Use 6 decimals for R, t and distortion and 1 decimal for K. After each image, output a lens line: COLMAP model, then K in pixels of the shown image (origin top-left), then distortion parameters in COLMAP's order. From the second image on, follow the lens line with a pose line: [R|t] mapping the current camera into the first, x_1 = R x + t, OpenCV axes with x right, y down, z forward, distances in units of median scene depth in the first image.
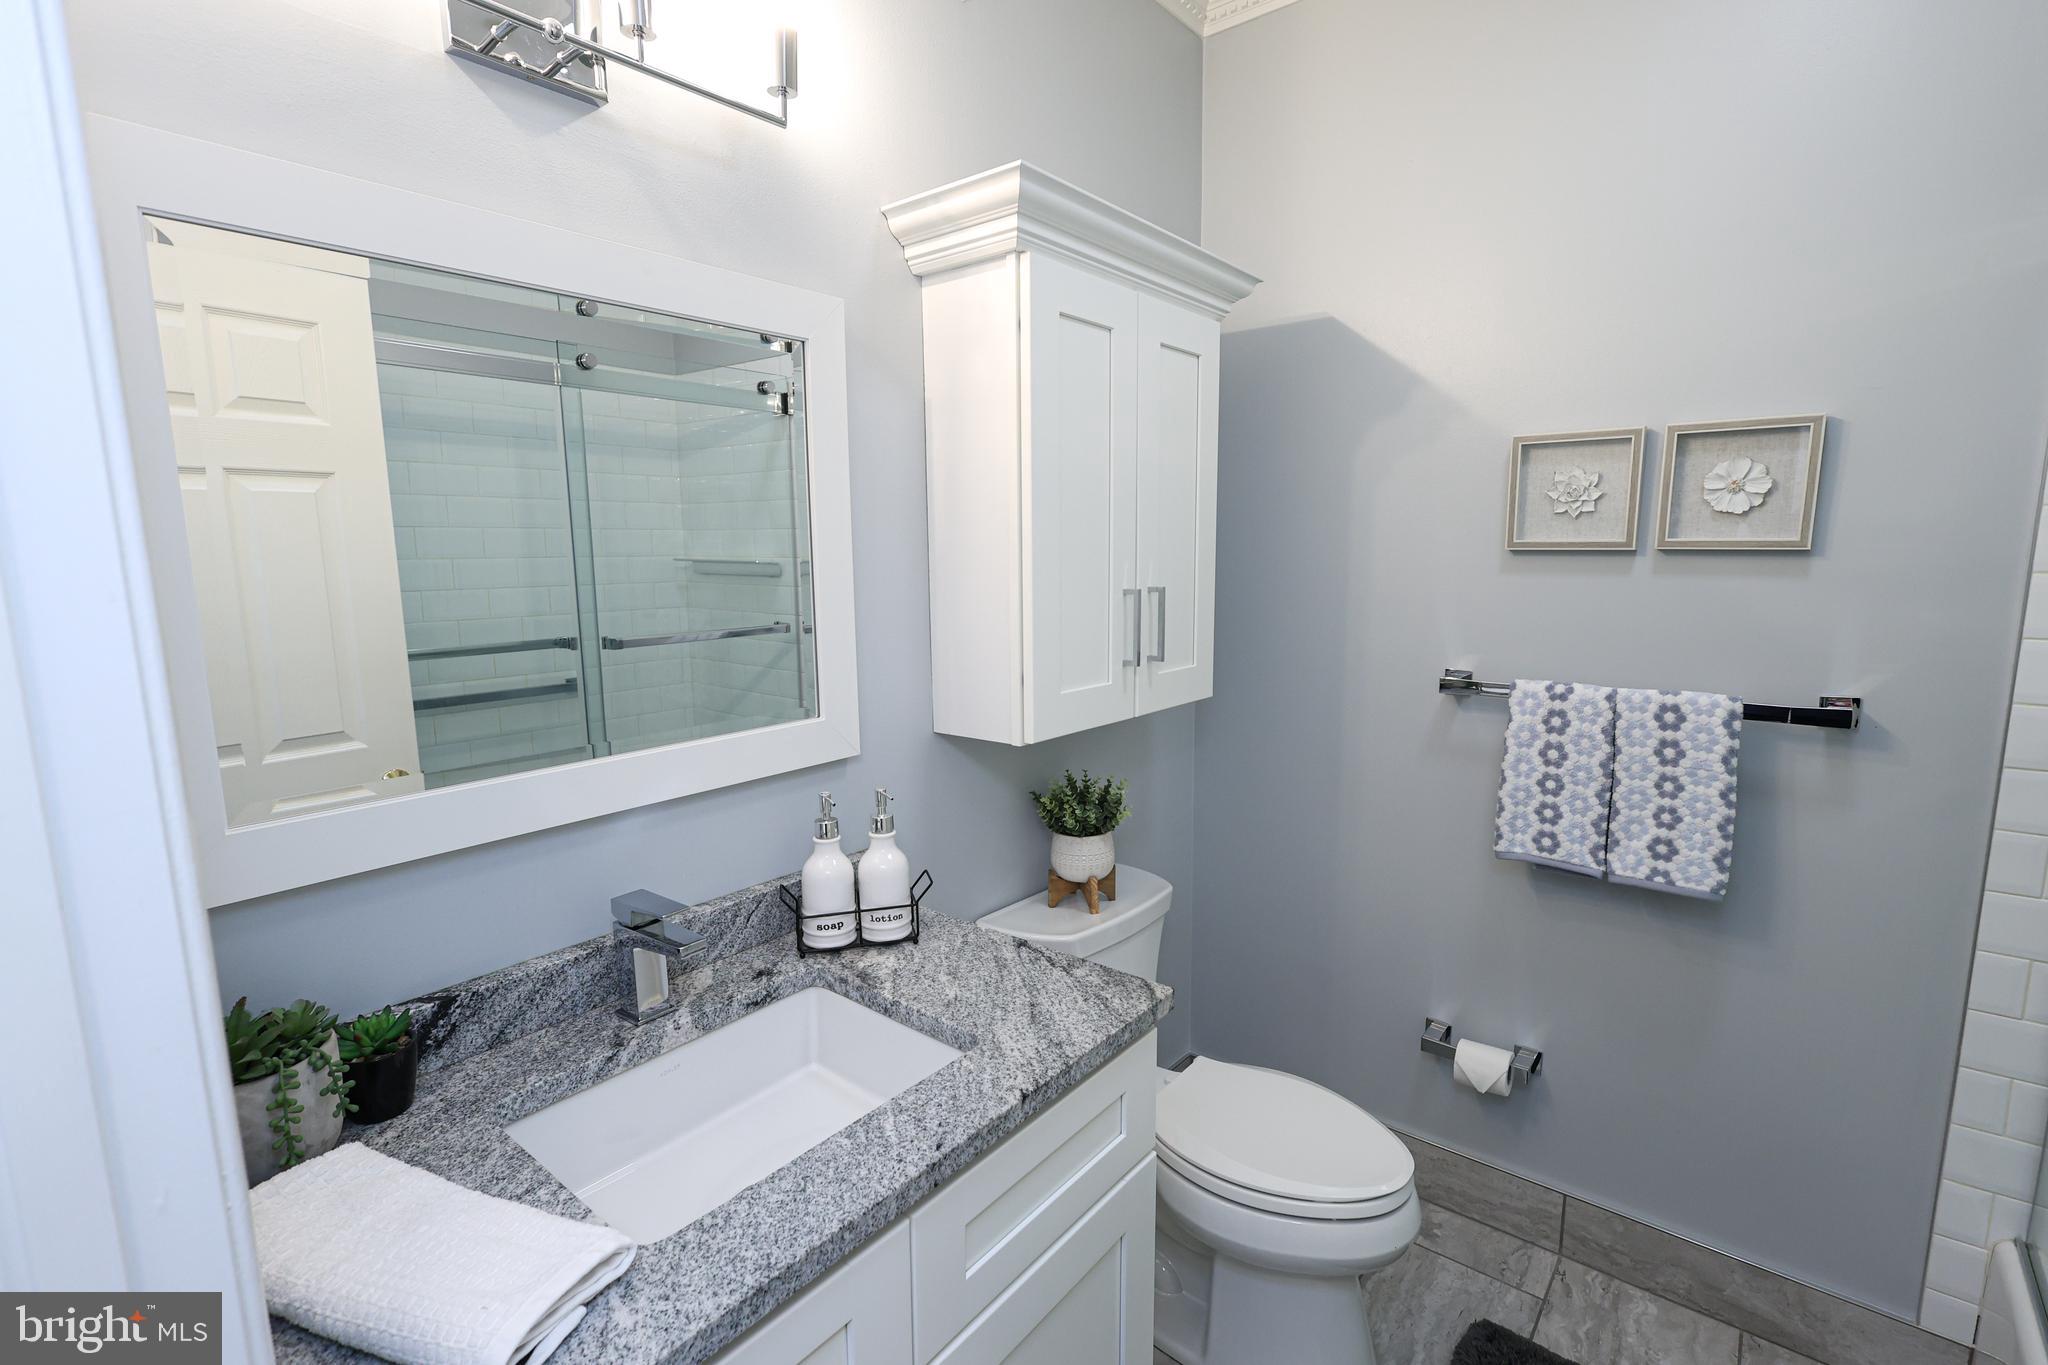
lens RADIAL K [[955.5, 0, 1016.0], [0, 955.5, 669.8], [0, 0, 1]] dist [-0.000869, 0.001537]
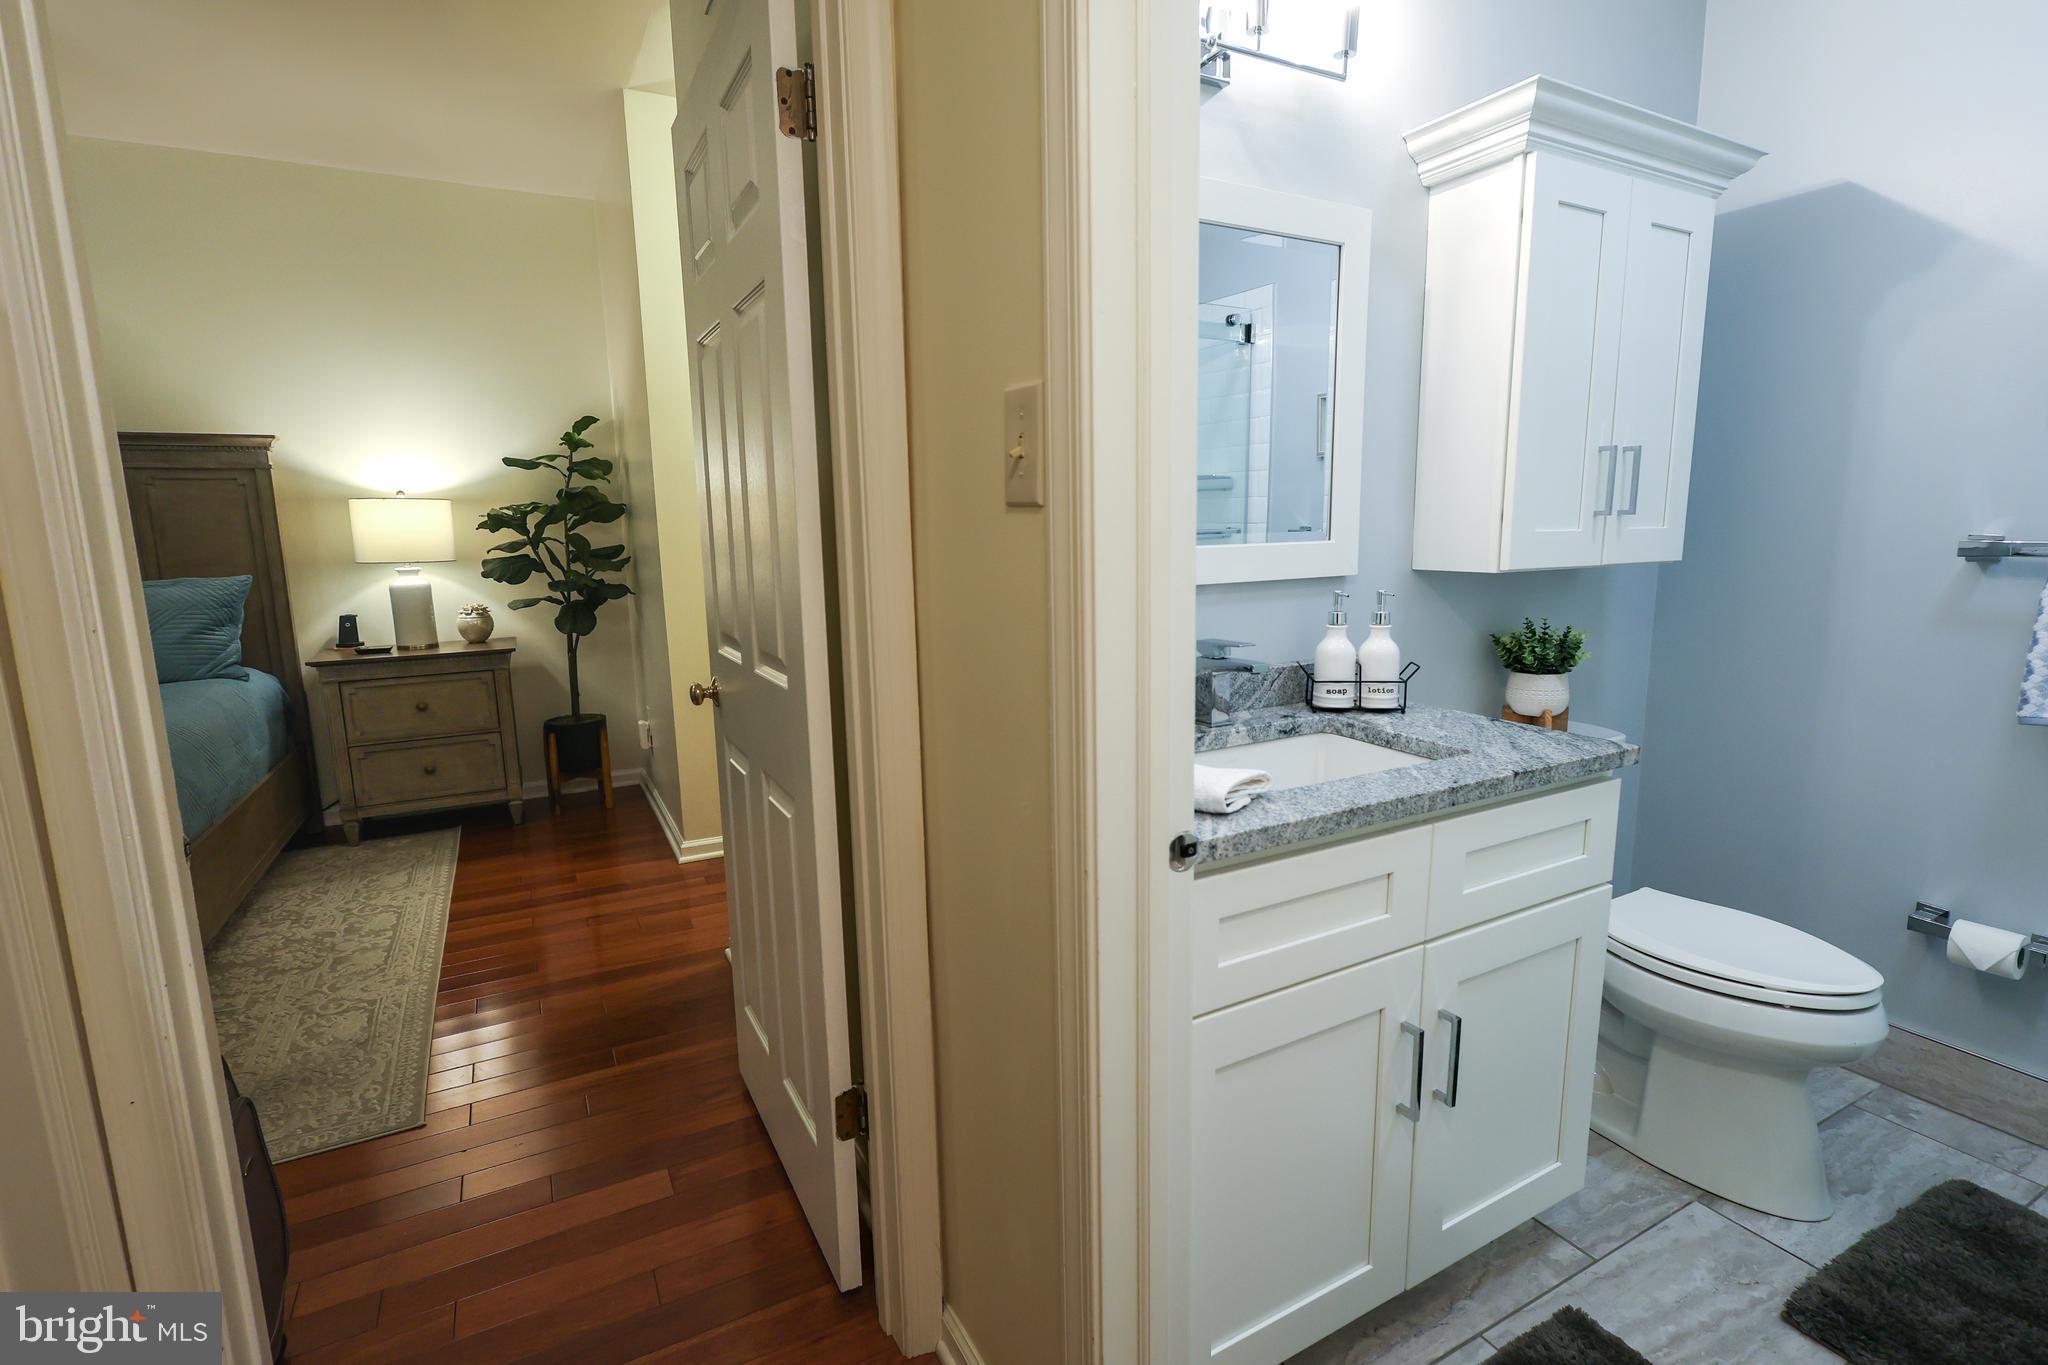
lens RADIAL K [[955.5, 0, 1016.0], [0, 955.5, 669.8], [0, 0, 1]] dist [-0.000869, 0.001537]
pose [[0.925280, 0.053963, -0.375427, -0.094792], [-0.041563, 0.998292, 0.041058, 0.174186], [0.377001, -0.022386, 0.925942, -0.341552]]
